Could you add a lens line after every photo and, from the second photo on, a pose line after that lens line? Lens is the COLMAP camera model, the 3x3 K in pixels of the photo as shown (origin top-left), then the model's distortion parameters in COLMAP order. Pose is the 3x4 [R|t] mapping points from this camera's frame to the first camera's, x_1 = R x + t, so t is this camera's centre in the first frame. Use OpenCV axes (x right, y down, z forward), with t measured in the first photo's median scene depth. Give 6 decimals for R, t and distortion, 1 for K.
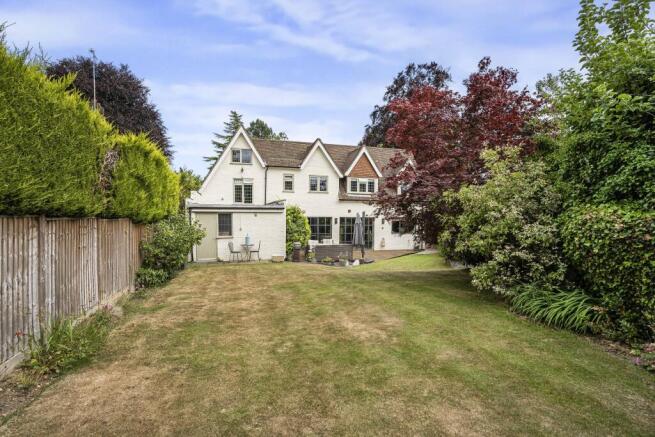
lens RADIAL K [[321.0, 0, 327.5], [0, 321.0, 218.5], [0, 0, 1]] dist [-0.001446, -0.000074]
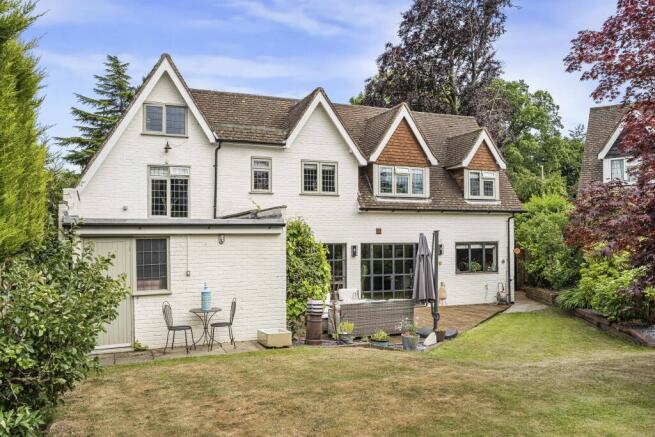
lens RADIAL K [[539.3, 0, 327.5], [0, 539.3, 218.5], [0, 0, 1]] dist [0.004278, 0.004927]
pose [[0.993636, -0.009556, 0.112232, -0.117168], [0.015383, 0.998571, -0.051170, -0.000745], [-0.111582, 0.052571, 0.992364, 0.175638]]
